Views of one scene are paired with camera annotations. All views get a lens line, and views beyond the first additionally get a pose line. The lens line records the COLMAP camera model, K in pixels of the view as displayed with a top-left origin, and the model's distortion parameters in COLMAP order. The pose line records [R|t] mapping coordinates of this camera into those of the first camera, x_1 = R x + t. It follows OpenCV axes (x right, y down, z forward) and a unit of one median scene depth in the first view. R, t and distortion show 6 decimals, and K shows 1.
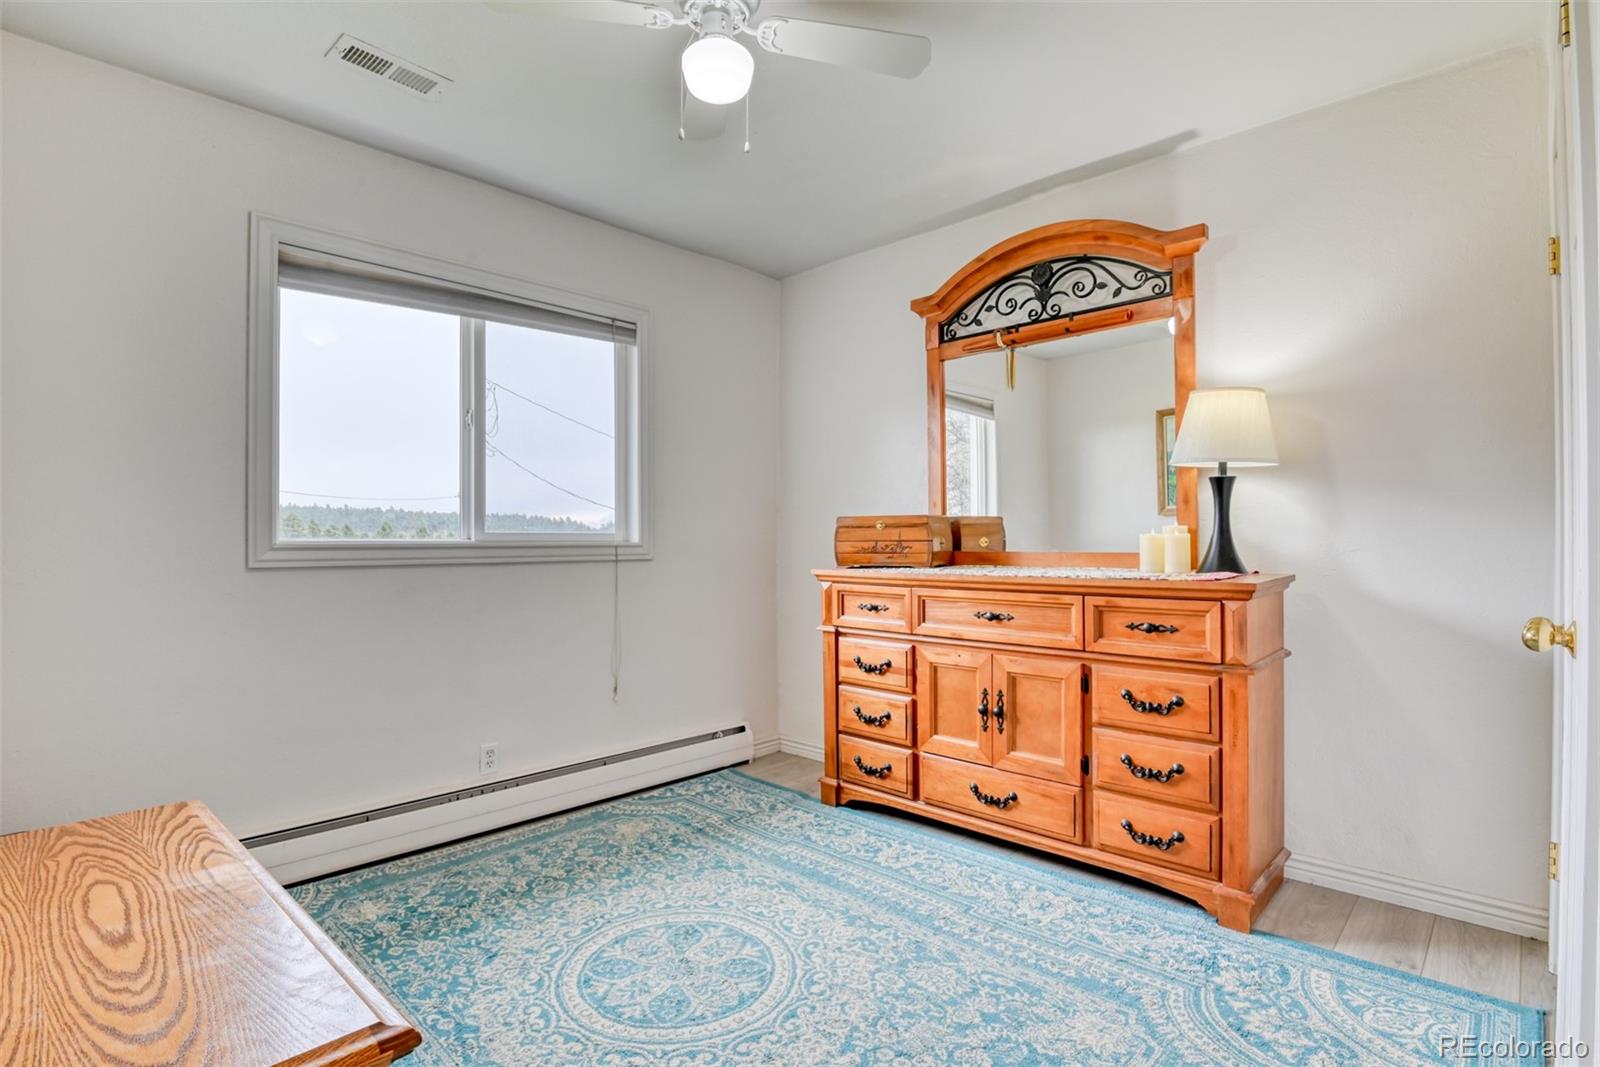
lens RADIAL K [[778.8, 0, 797.7], [0, 778.8, 537.4], [0, 0, 1]] dist [-0.024314, -0.003458]
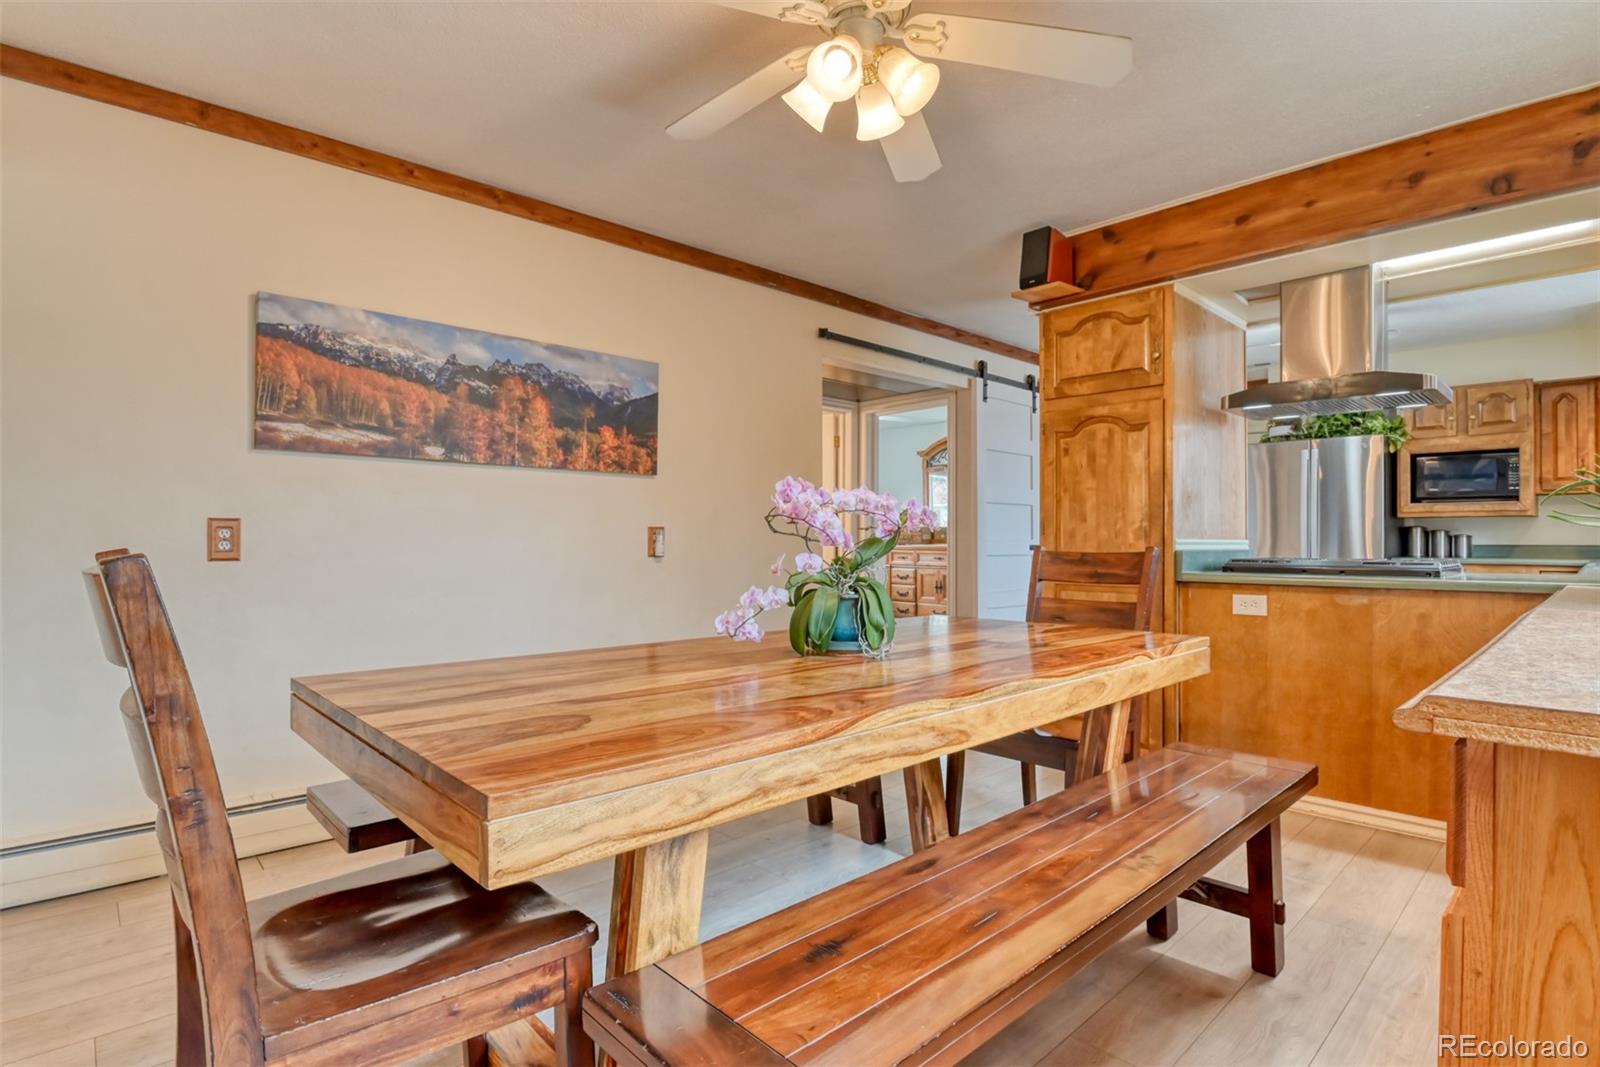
lens RADIAL K [[778.8, 0, 796.8], [0, 778.8, 528.1], [0, 0, 1]] dist [-0.024314, -0.003458]
pose [[0.998881, 0.003777, -0.047151, -0.177511], [-0.004195, 0.999953, -0.008782, 0.003800], [0.047116, 0.008970, 0.998849, -2.092197]]
